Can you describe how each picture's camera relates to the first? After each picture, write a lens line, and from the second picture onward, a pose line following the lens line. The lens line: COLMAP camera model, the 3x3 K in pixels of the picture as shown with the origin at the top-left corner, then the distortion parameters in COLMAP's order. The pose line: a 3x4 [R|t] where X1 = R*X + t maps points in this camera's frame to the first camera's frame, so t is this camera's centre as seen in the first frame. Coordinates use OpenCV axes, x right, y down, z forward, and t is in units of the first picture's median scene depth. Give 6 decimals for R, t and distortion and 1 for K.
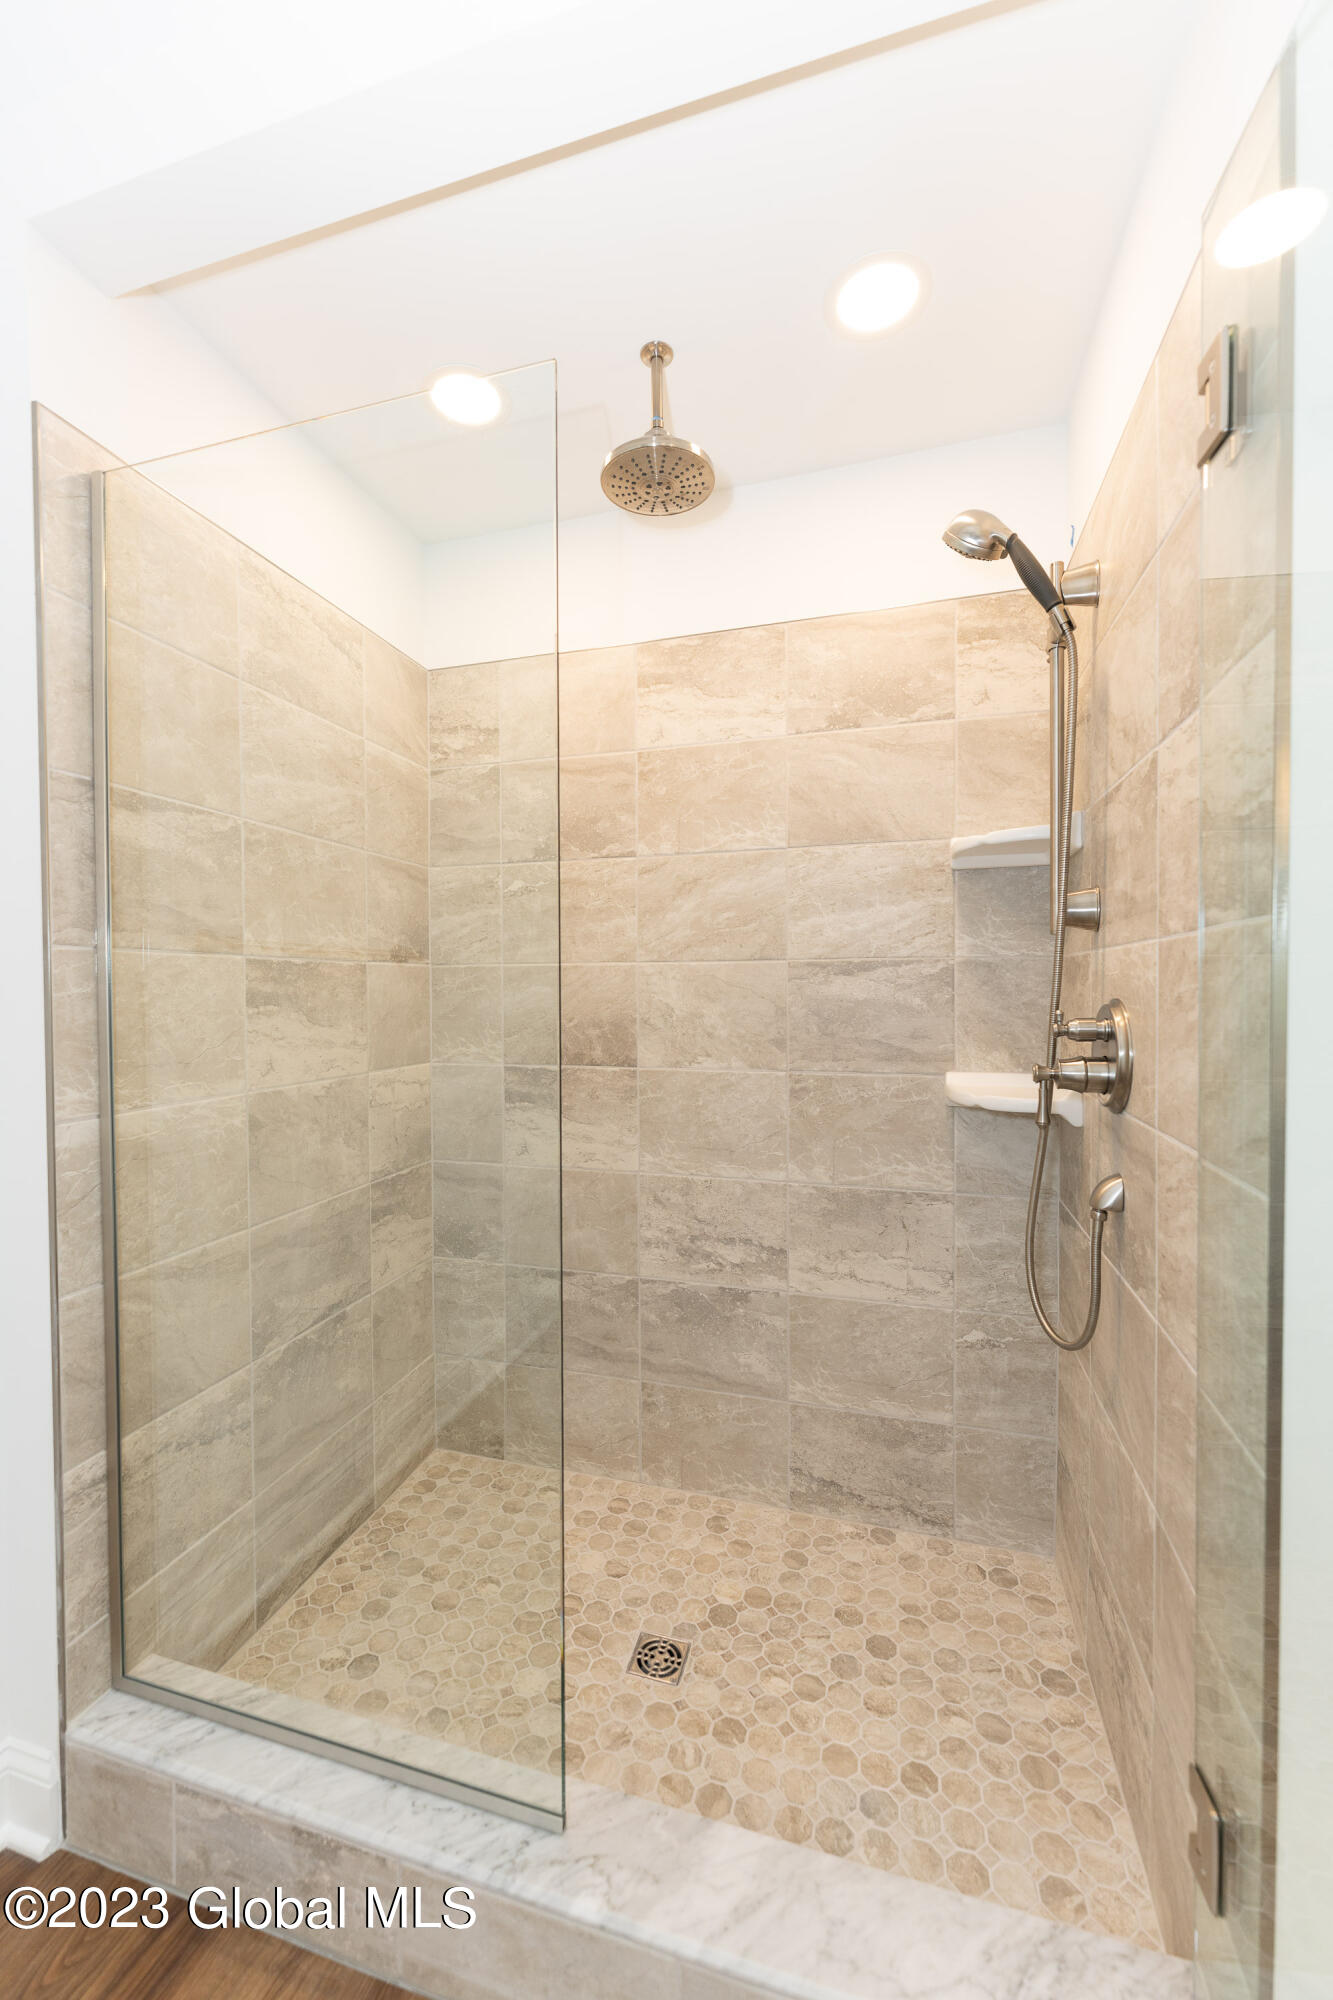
lens RADIAL K [[795.3, 0, 666.0], [0, 795.3, 1002.6], [0, 0, 1]] dist [0.000544, 0.000322]
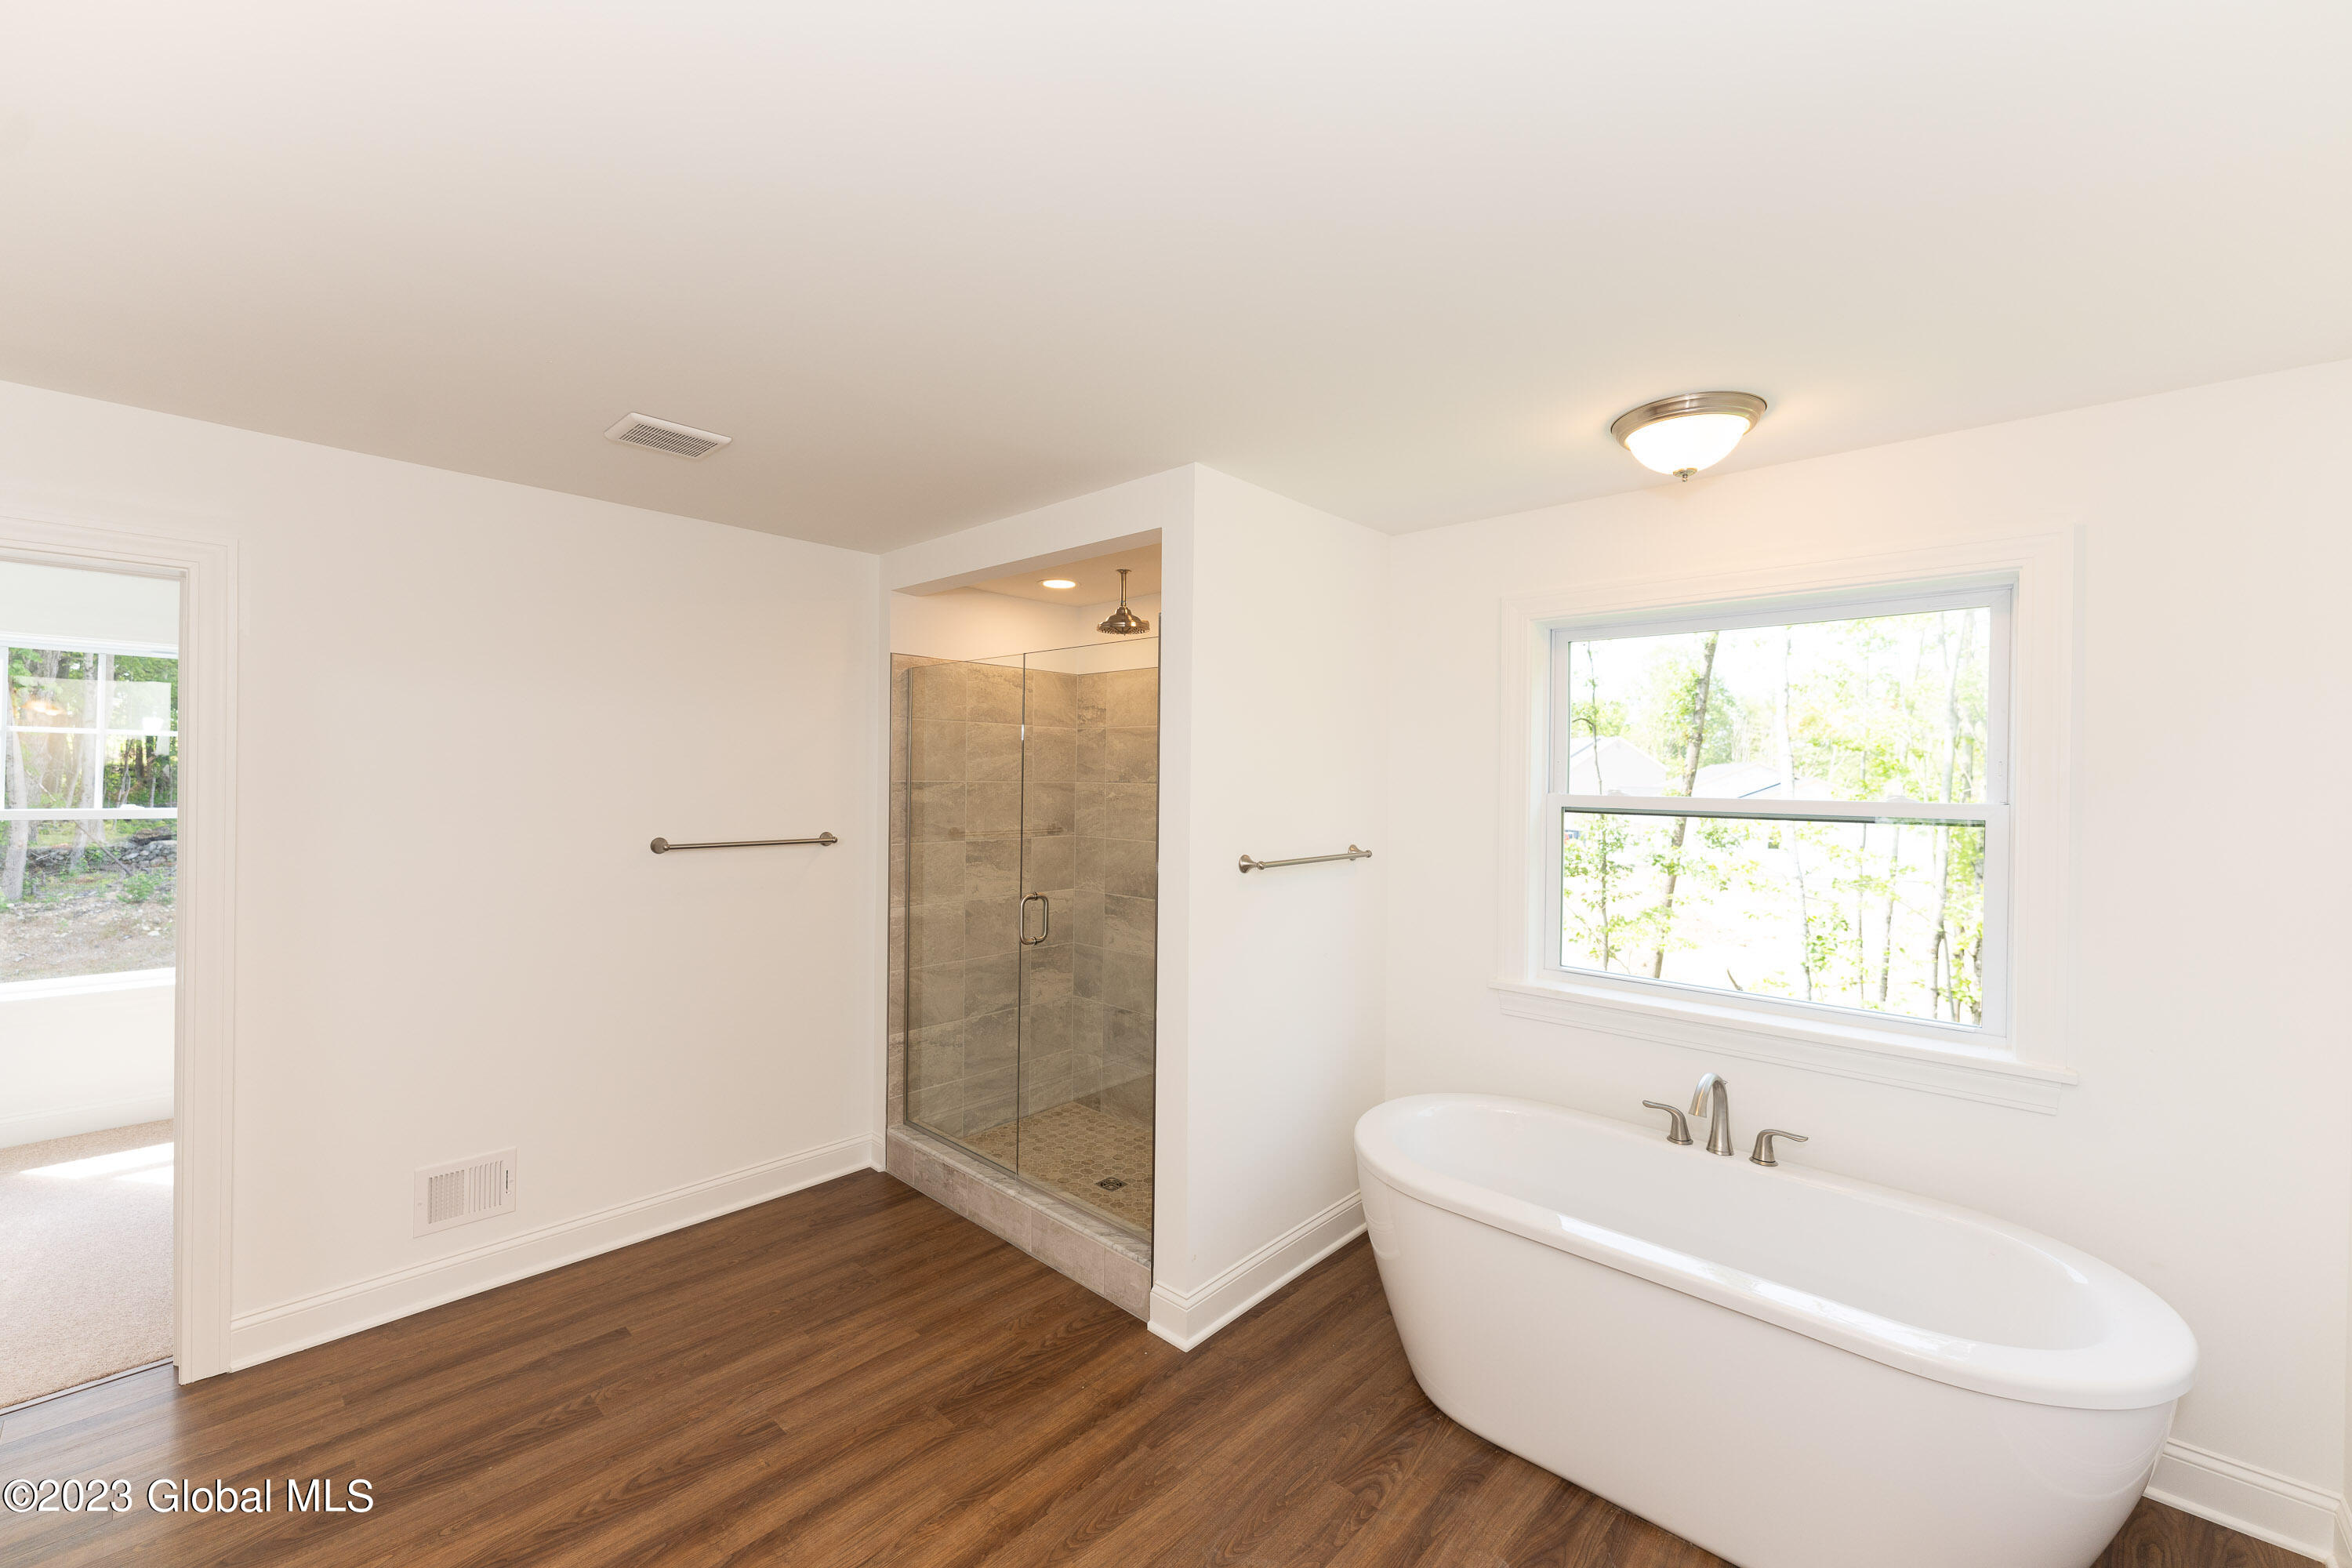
lens RADIAL K [[935.3, 0, 1179.1], [0, 935.3, 777.4], [0, 0, 1]] dist [0.000544, 0.000322]
pose [[0.893028, 0.018292, -0.449628, 1.199579], [-0.025305, 0.999634, -0.009593, -0.224573], [0.449288, 0.019944, 0.893164, -1.110029]]
